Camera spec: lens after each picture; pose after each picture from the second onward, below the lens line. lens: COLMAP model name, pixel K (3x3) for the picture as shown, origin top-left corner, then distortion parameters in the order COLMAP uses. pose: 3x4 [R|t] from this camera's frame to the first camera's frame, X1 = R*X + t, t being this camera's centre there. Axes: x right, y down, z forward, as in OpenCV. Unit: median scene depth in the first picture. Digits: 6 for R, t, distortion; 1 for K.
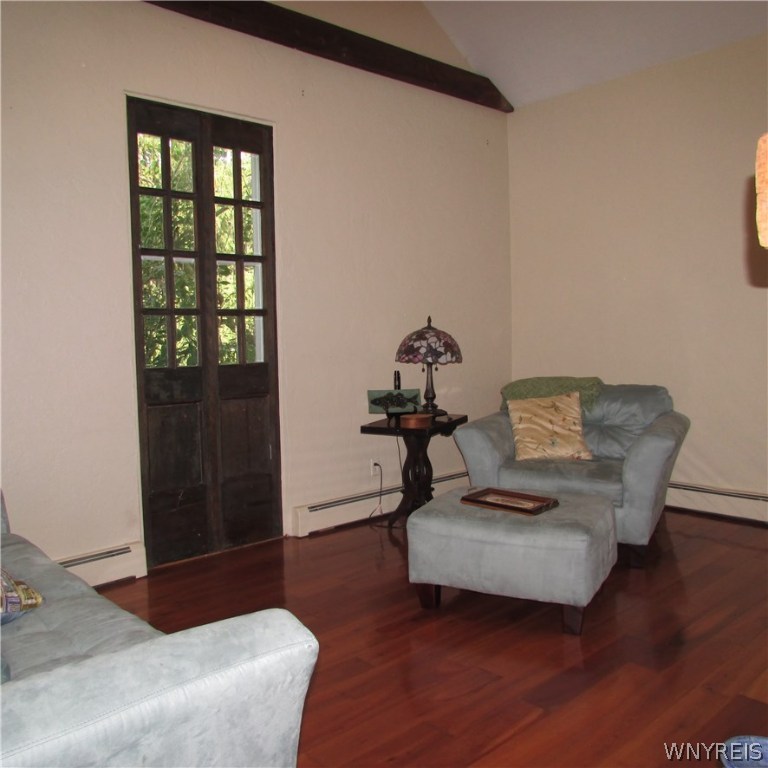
lens RADIAL K [[727.1, 0, 383.0], [0, 727.1, 383.8], [0, 0, 1]] dist [-0.024765, 0.000000]
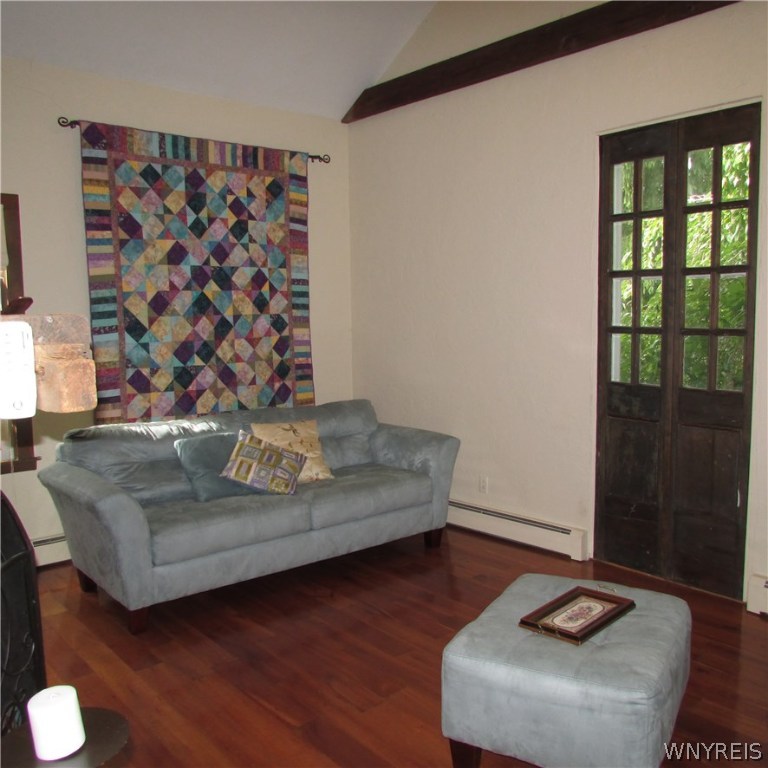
lens RADIAL K [[727.1, 0, 382.9], [0, 727.1, 384.0], [0, 0, 1]] dist [-0.024765, 0.000000]
pose [[-0.051095, 0.121005, -0.991336, 0.749855], [-0.051644, 0.990984, 0.123624, -0.131311], [0.997358, 0.057513, -0.044385, 0.683867]]
